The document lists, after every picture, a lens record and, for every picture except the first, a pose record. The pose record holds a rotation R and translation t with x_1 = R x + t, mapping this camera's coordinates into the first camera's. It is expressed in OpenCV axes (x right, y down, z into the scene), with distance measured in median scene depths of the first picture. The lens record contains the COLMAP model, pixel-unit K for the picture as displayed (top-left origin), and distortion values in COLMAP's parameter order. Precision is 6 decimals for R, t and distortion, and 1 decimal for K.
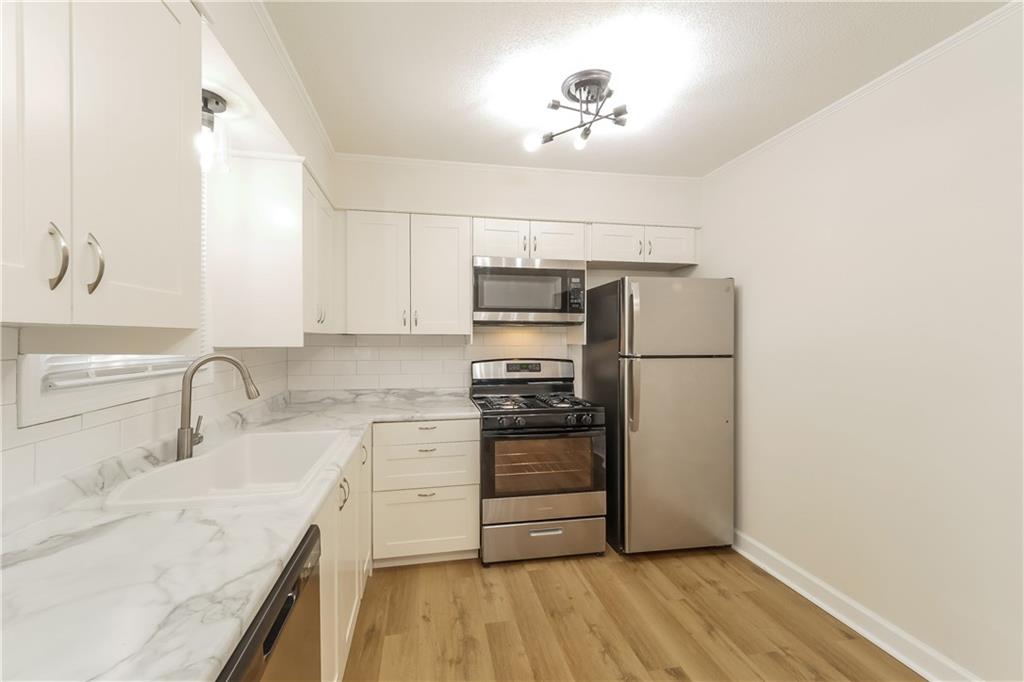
lens RADIAL K [[432.1, 0, 507.0], [0, 432.1, 339.8], [0, 0, 1]] dist [0.000884, 0.000495]
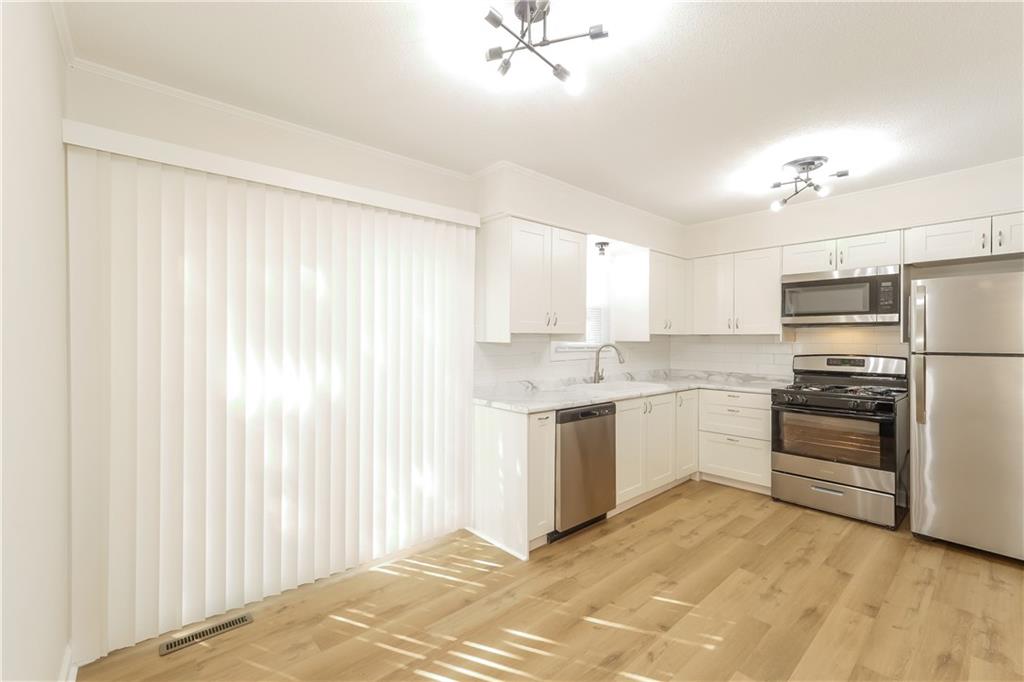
lens RADIAL K [[432.1, 0, 507.0], [0, 432.1, 339.8], [0, 0, 1]] dist [0.000884, 0.000495]
pose [[0.503956, 0.001205, -0.863729, 0.690047], [-0.003806, 0.999992, -0.000826, 0.009882], [0.863721, 0.003703, 0.503957, -0.432057]]
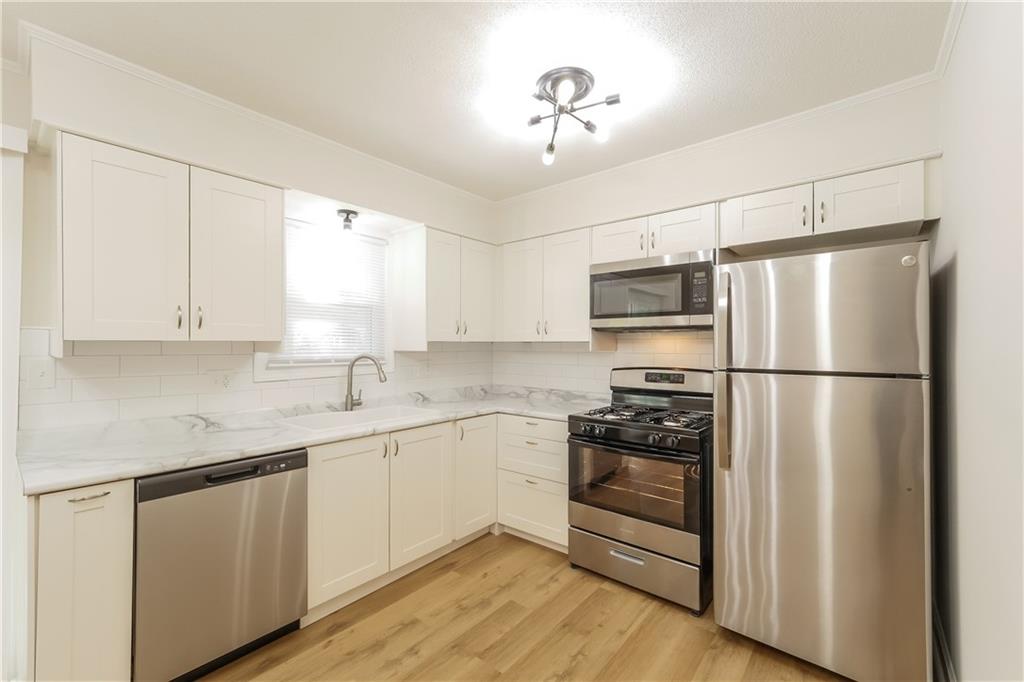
lens RADIAL K [[428.3, 0, 510.1], [0, 428.3, 343.3], [0, 0, 1]] dist [-0.001461, -0.000111]
pose [[0.632651, -0.002775, -0.774432, 0.622407], [-0.002541, 0.999981, -0.005659, -0.001873], [0.774433, 0.005548, 0.632632, 0.224621]]
